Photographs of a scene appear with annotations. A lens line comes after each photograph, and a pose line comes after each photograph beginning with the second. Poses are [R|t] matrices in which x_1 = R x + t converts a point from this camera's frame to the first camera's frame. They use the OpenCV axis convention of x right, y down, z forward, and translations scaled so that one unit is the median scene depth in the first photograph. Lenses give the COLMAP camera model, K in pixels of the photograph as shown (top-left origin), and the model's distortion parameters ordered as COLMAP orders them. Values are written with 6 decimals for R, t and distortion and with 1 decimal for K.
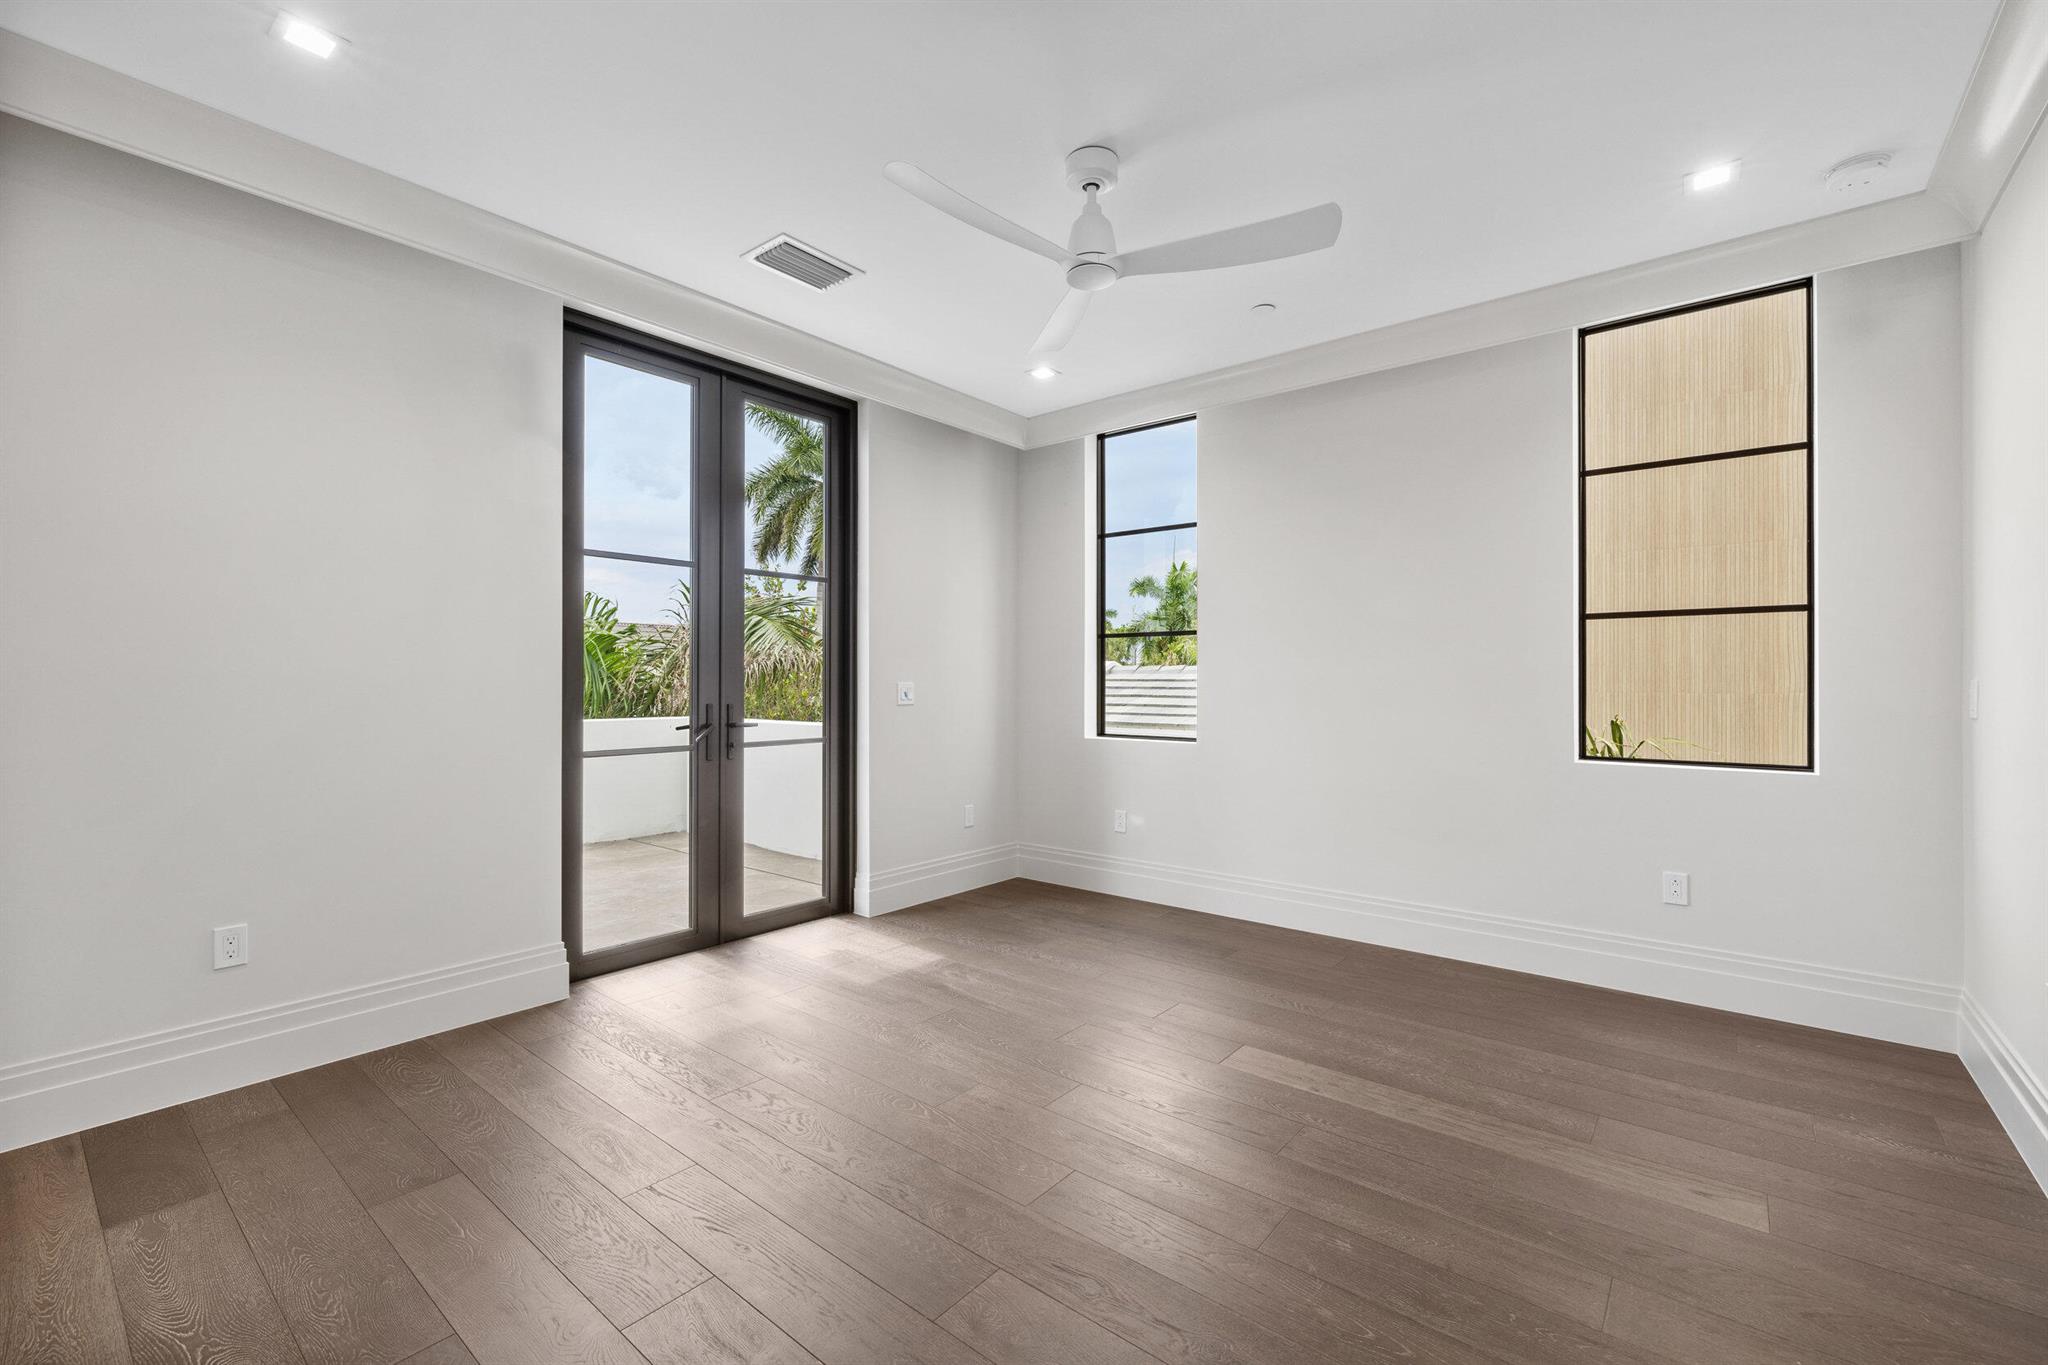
lens RADIAL K [[861.1, 0, 1022.2], [0, 861.1, 668.1], [0, 0, 1]] dist [-0.006930, 0.000010]
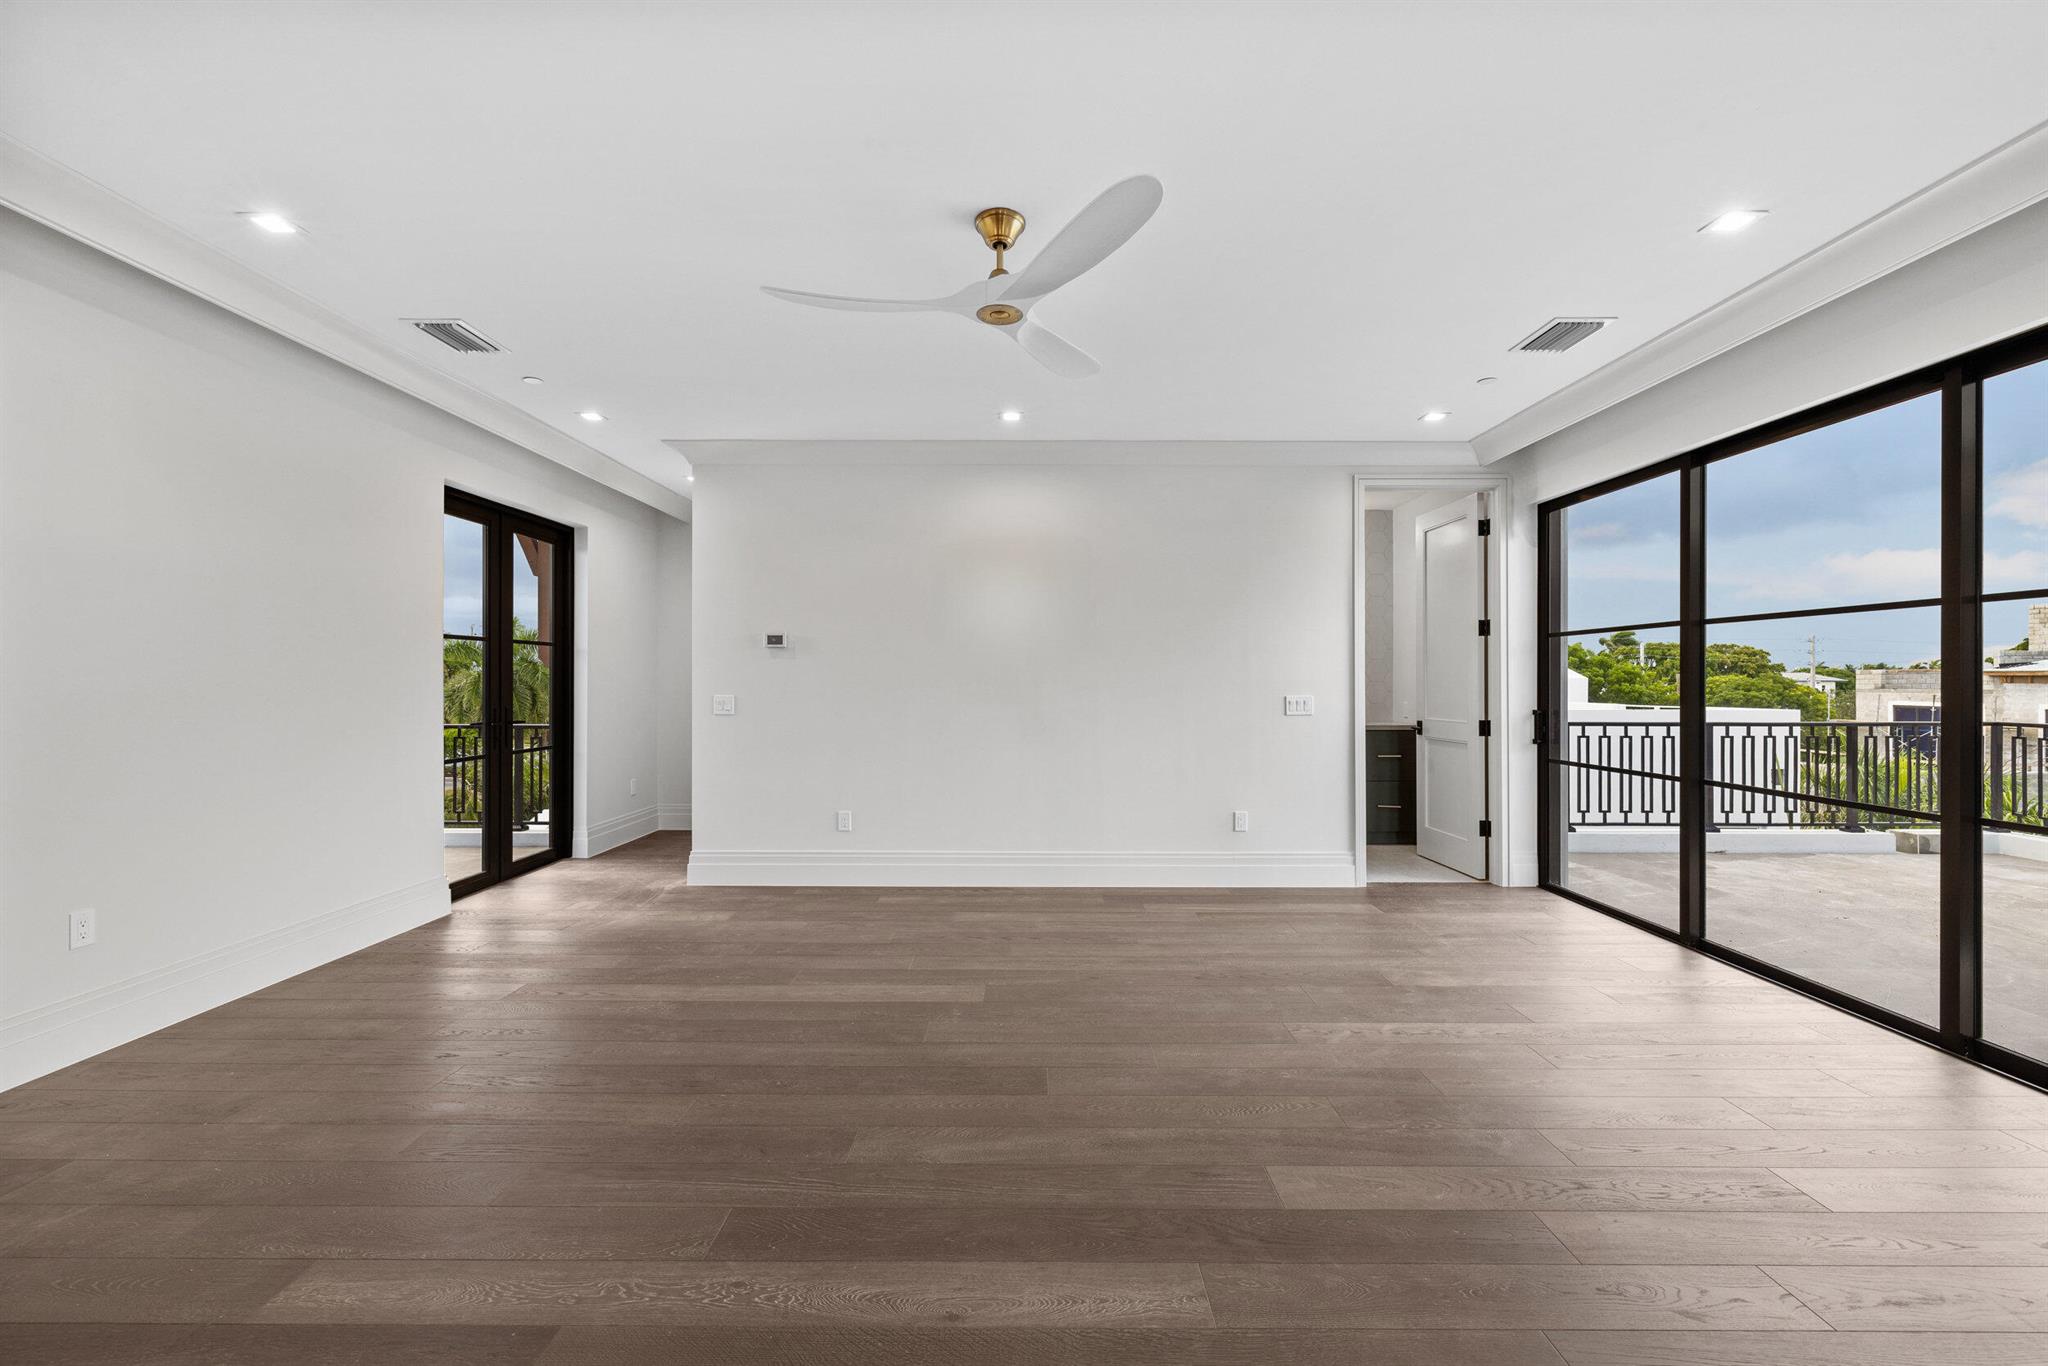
lens RADIAL K [[874.9, 0, 1024.0], [0, 874.9, 683.0], [0, 0, 1]] dist [-0.000743, -0.000017]
pose [[0.776695, -0.001549, 0.629874, -0.604483], [-0.002186, 0.999984, 0.005155, -0.048993], [-0.629873, -0.005381, 0.776680, -0.826845]]
